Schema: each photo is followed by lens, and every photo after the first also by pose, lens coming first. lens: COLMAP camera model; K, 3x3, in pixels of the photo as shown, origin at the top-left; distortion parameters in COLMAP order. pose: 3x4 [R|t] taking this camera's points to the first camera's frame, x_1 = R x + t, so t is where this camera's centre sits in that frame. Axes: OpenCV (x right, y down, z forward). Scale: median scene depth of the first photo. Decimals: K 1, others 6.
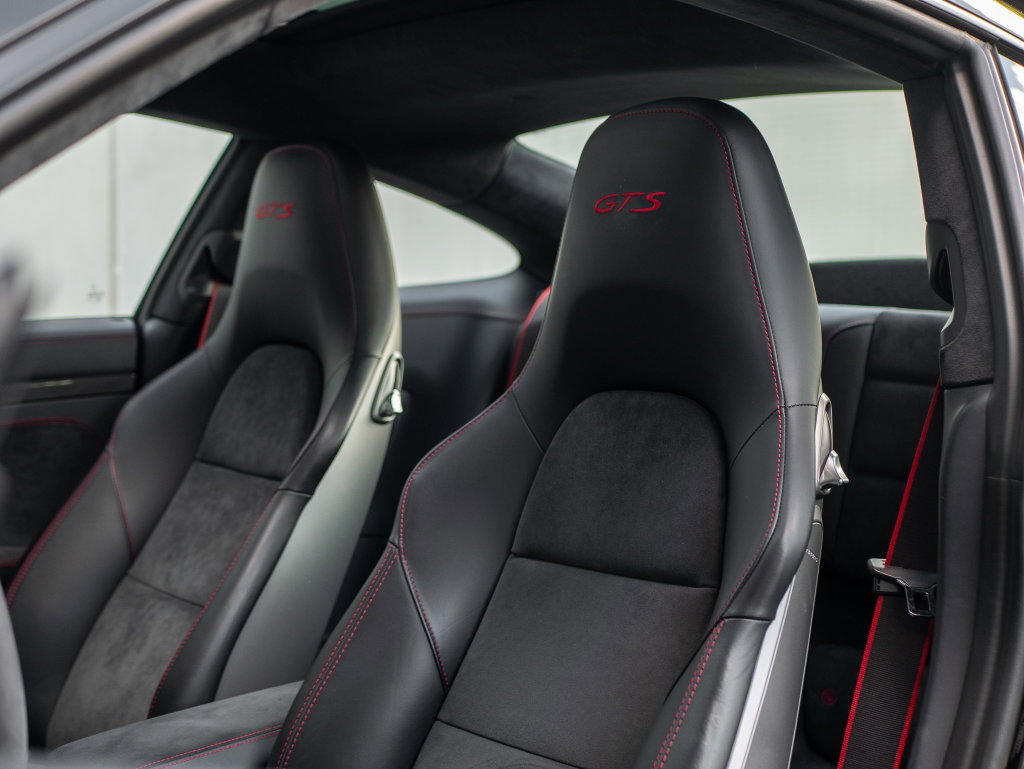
lens RADIAL K [[1531.4, 0, 513.8], [0, 1531.4, 377.9], [0, 0, 1]] dist [-0.013931, 0.000000]
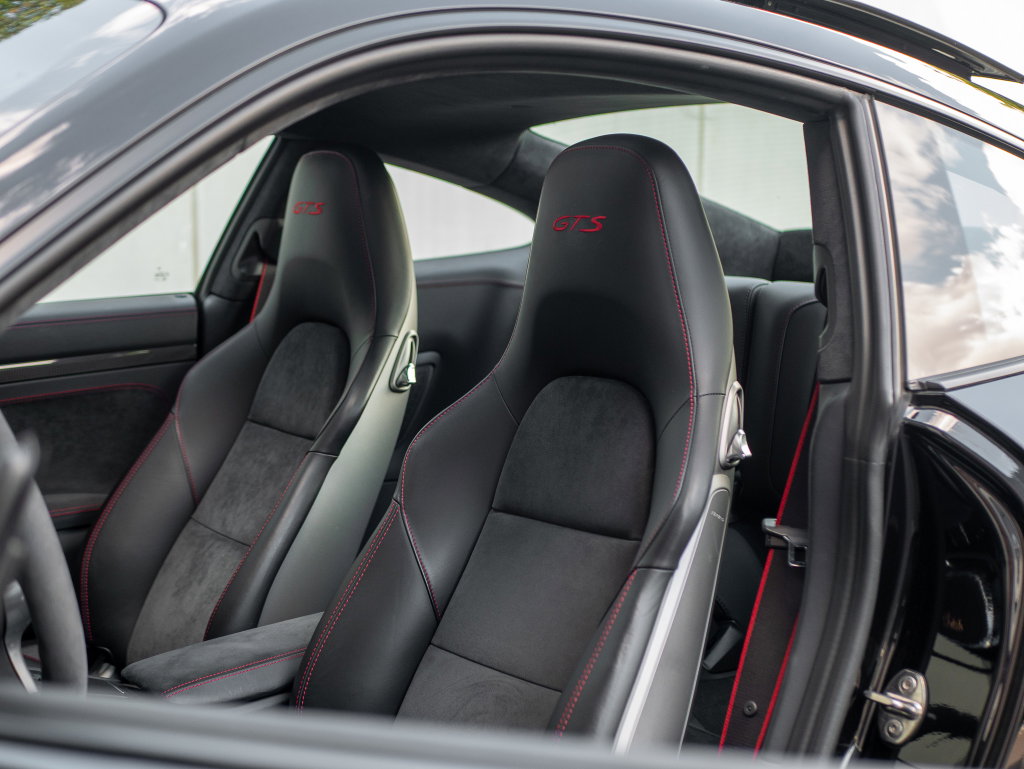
lens RADIAL K [[1531.4, 0, 510.5], [0, 1531.4, 389.1], [0, 0, 1]] dist [-0.013931, 0.000000]
pose [[0.997913, -0.005712, -0.064325, 0.091509], [0.009753, 0.997986, 0.062676, -0.055735], [0.063837, -0.063172, 0.995959, -0.200998]]
